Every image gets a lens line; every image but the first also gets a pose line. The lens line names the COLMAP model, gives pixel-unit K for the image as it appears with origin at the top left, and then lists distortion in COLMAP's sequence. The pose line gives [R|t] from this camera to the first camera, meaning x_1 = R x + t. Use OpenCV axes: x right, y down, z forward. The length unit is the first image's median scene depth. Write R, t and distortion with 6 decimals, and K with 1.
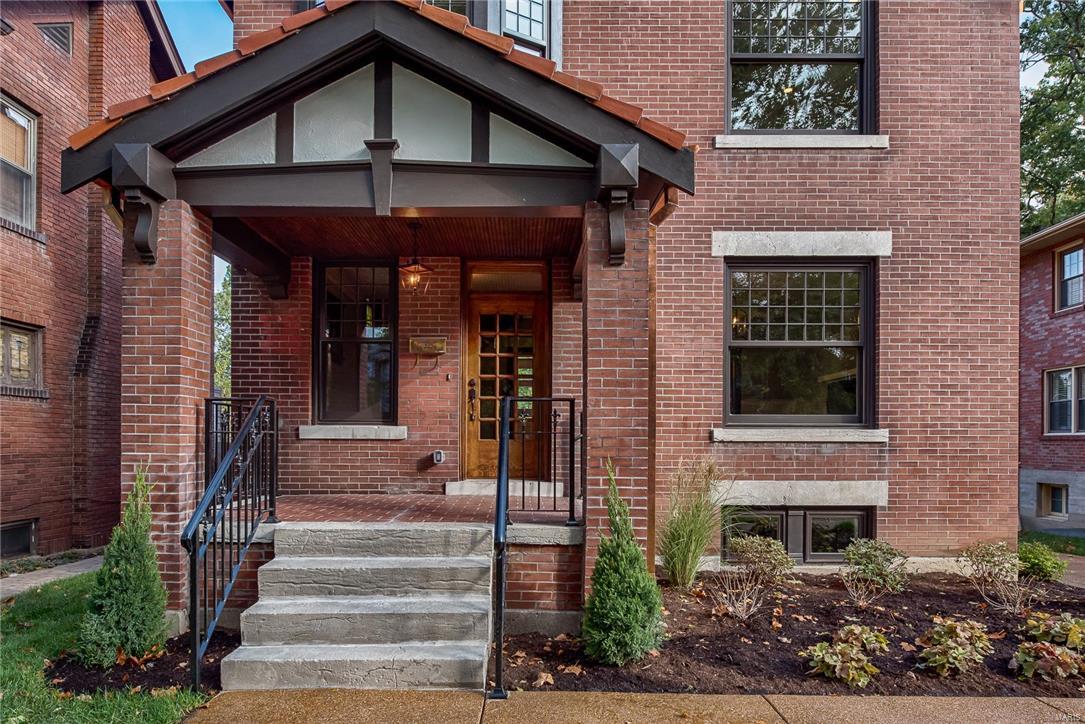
lens RADIAL K [[680.1, 0, 542.5], [0, 680.1, 362.0], [0, 0, 1]] dist [-0.004471, -0.000917]
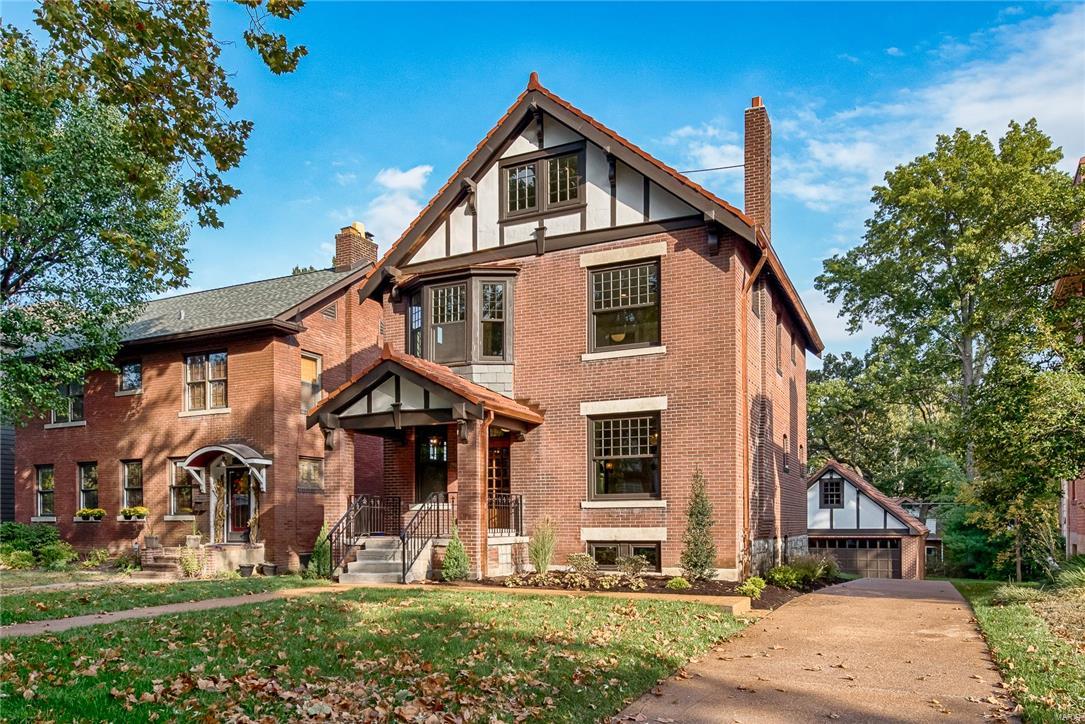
lens RADIAL K [[680.1, 0, 542.5], [0, 680.1, 362.0], [0, 0, 1]] dist [-0.004471, -0.000917]
pose [[0.923881, -0.095901, -0.370469, 0.918223], [0.053821, 0.991030, -0.122324, -0.072068], [0.378876, 0.093074, 0.920755, -0.933157]]
